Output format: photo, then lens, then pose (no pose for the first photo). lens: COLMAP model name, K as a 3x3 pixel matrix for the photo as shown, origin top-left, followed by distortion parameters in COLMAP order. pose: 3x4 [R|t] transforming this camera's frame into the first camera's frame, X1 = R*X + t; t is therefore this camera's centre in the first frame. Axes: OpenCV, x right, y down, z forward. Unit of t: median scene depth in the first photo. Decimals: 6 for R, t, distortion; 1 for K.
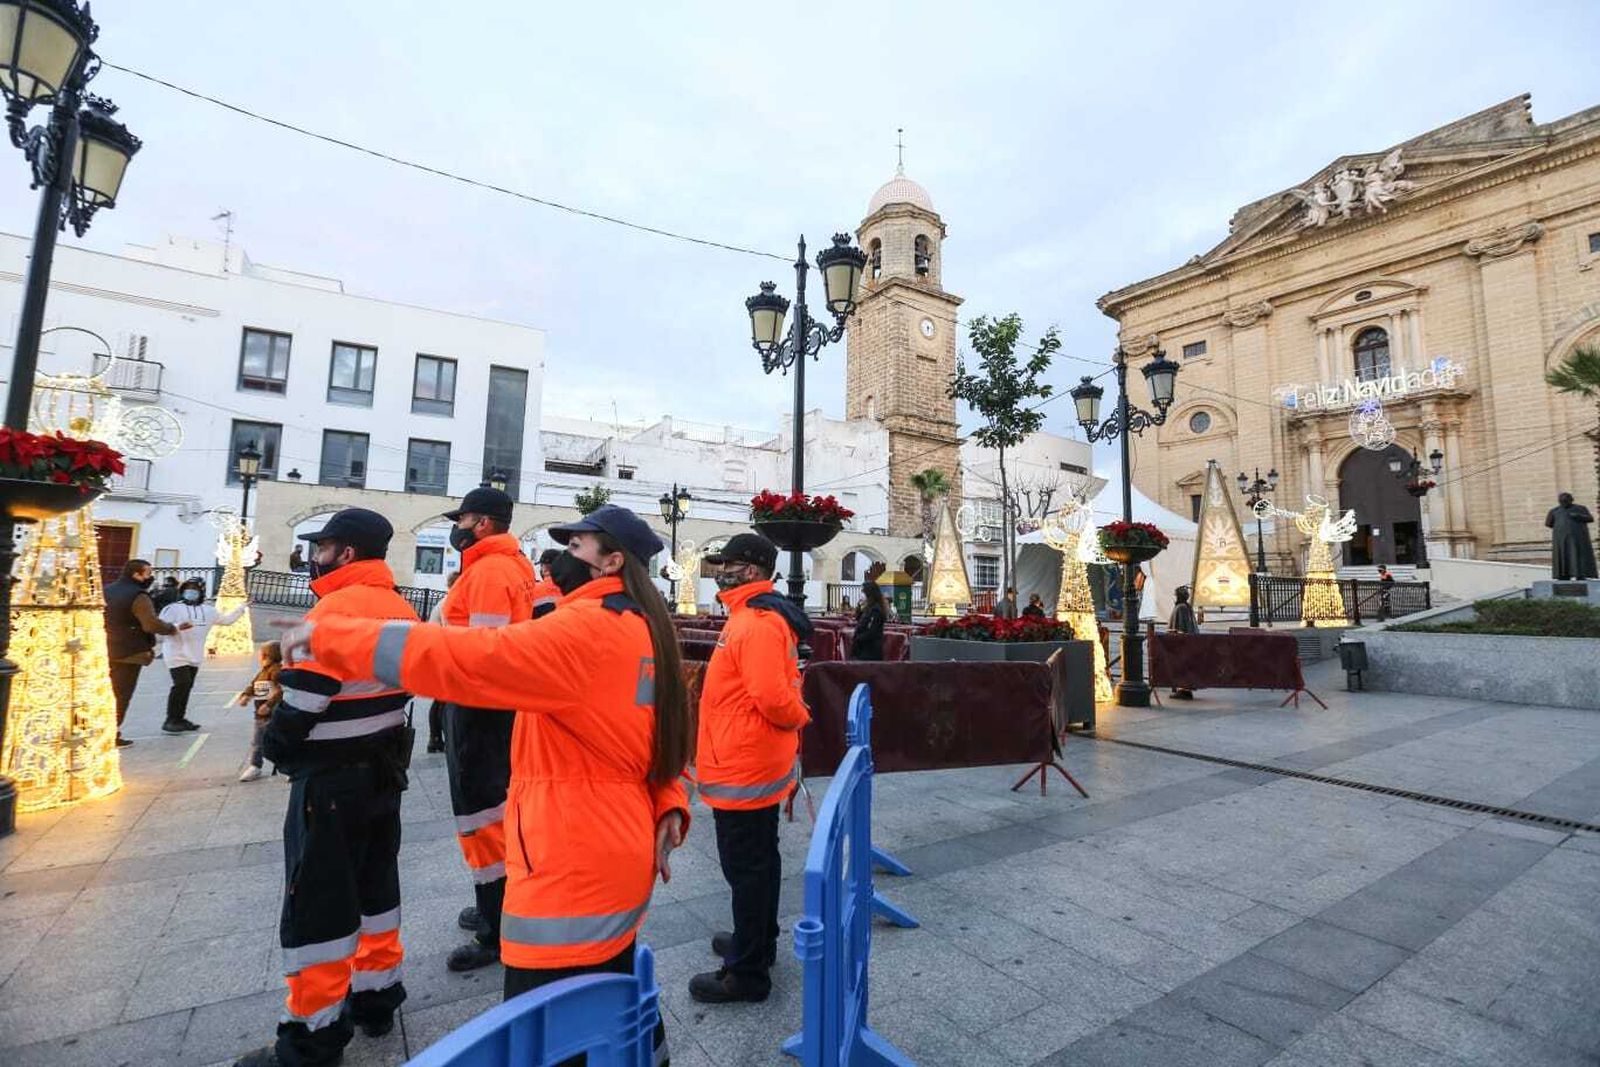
lens RADIAL K [[742.6, 0, 792.1], [0, 742.6, 520.5], [0, 0, 1]] dist [-0.018146, 0.003332]
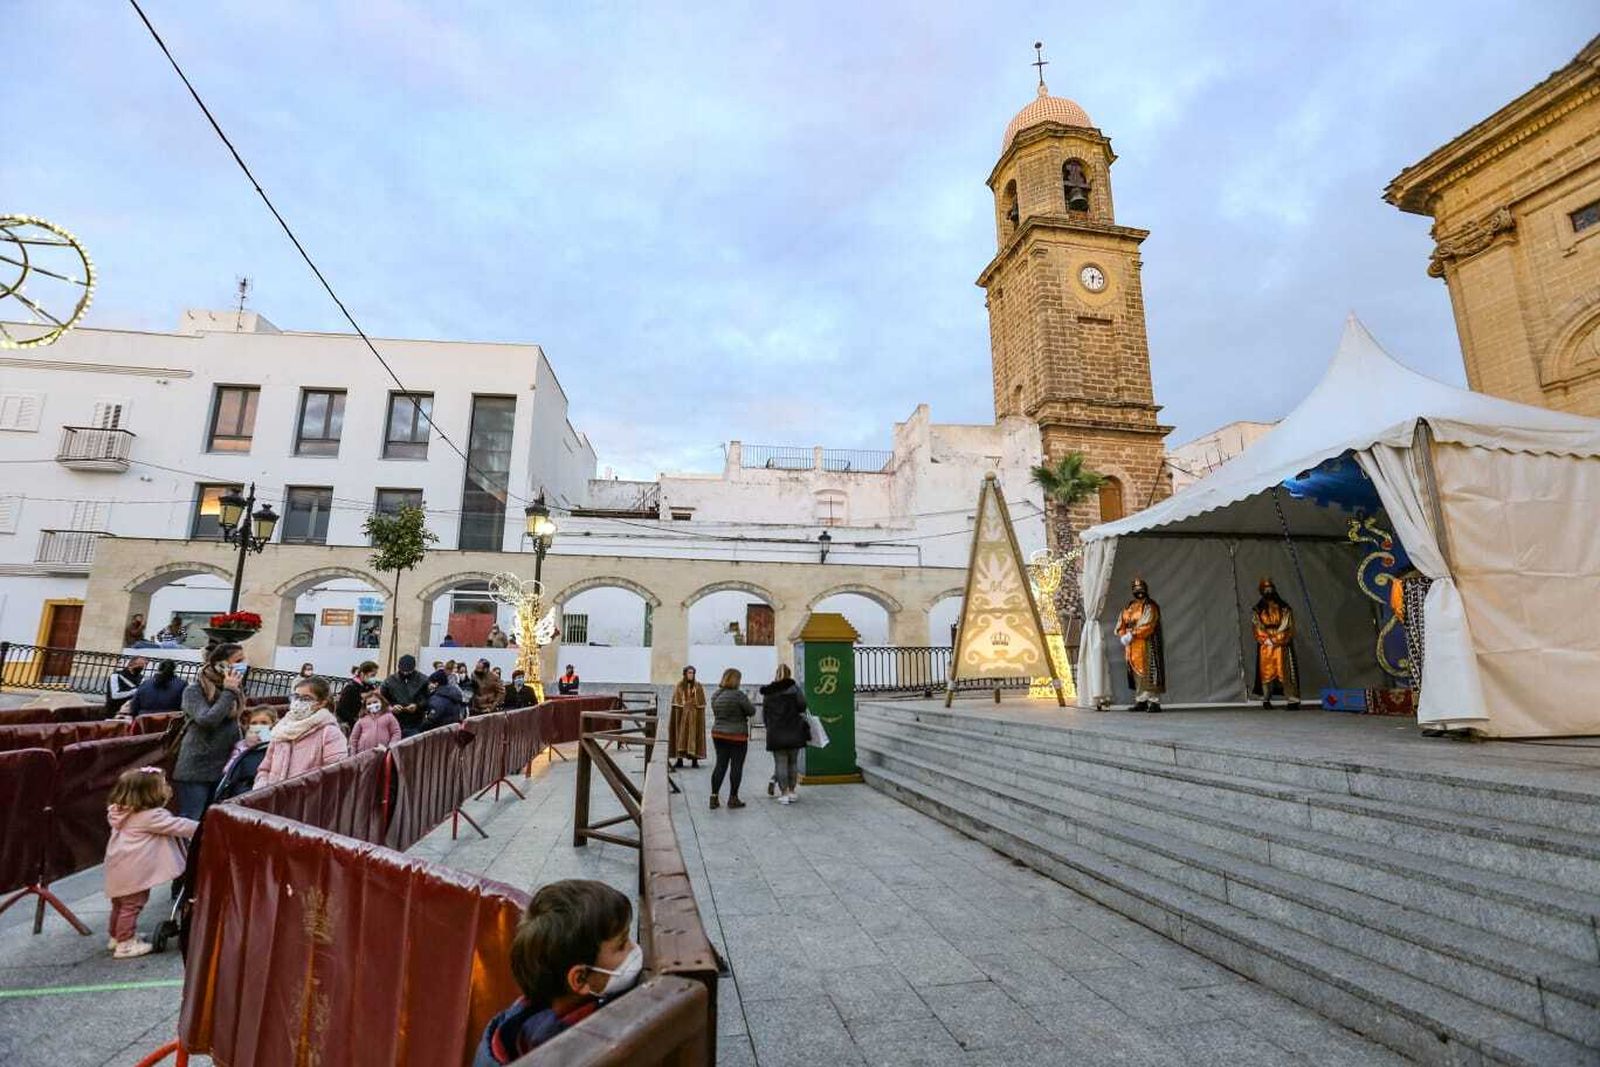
lens RADIAL K [[742.6, 0, 776.4], [0, 742.6, 519.7], [0, 0, 1]] dist [-0.018146, 0.003332]
pose [[0.925392, -0.092142, -0.367640, 0.145014], [0.055596, 0.992507, -0.108810, 0.028748], [0.374911, 0.080253, 0.923580, 0.262266]]
